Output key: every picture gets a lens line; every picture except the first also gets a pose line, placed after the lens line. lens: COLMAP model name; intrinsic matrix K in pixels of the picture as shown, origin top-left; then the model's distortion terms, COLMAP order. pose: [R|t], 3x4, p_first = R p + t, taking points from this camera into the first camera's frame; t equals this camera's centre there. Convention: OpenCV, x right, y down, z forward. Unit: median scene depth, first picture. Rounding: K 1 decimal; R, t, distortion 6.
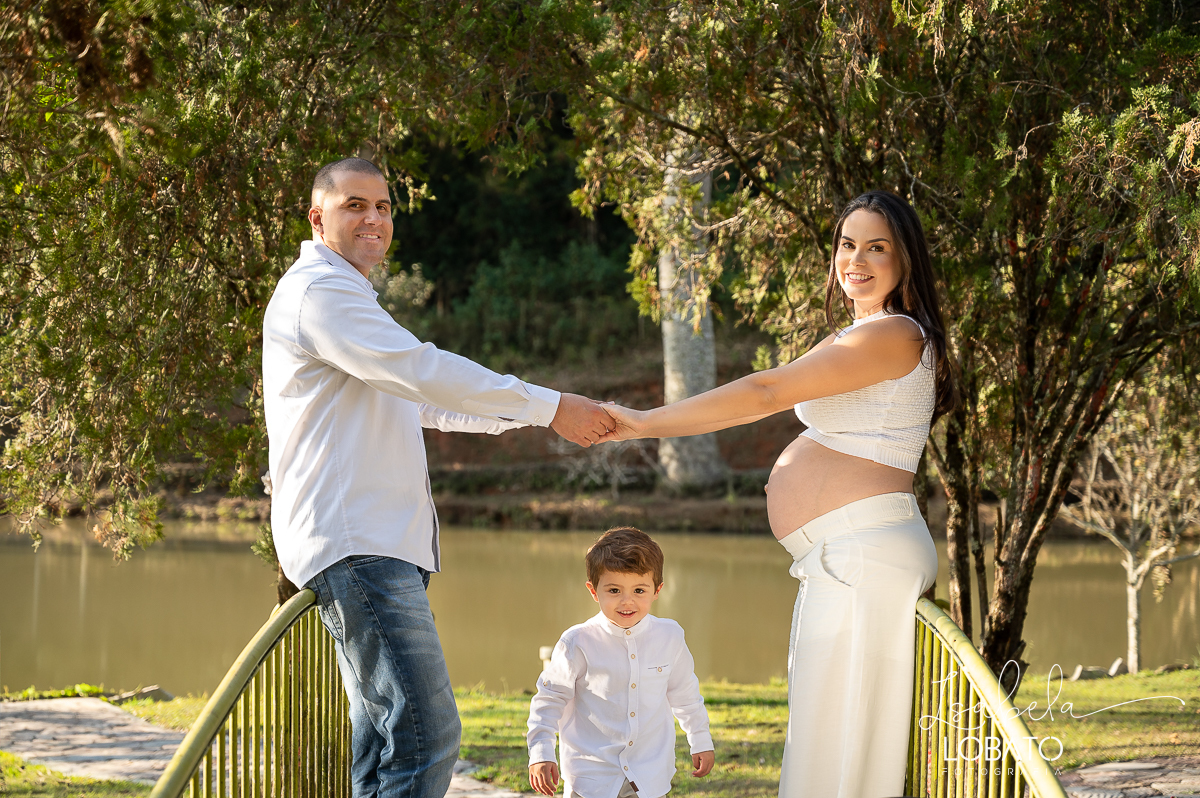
lens RADIAL K [[1911.8, 0, 600.0], [0, 1911.8, 399.0], [0, 0, 1]] dist [-0.212847, 1.108781]
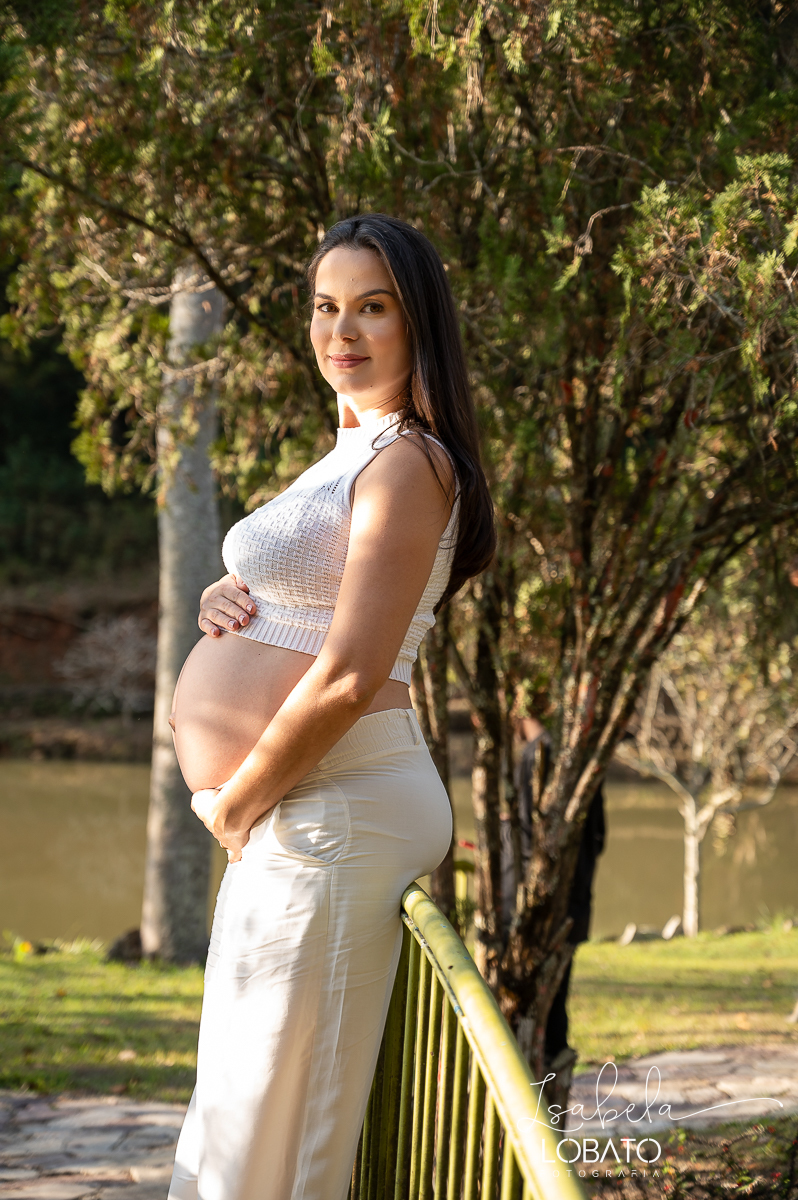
lens RADIAL K [[2029.9, 0, 399.0], [0, 2029.9, 600.0], [0, 0, 1]] dist [0.005759, -0.113517]
pose [[0.990832, 0.027799, 0.132207, 0.038317], [-0.026247, 0.999565, -0.013472, 0.011114], [-0.132524, 0.009878, 0.991131, 0.172159]]
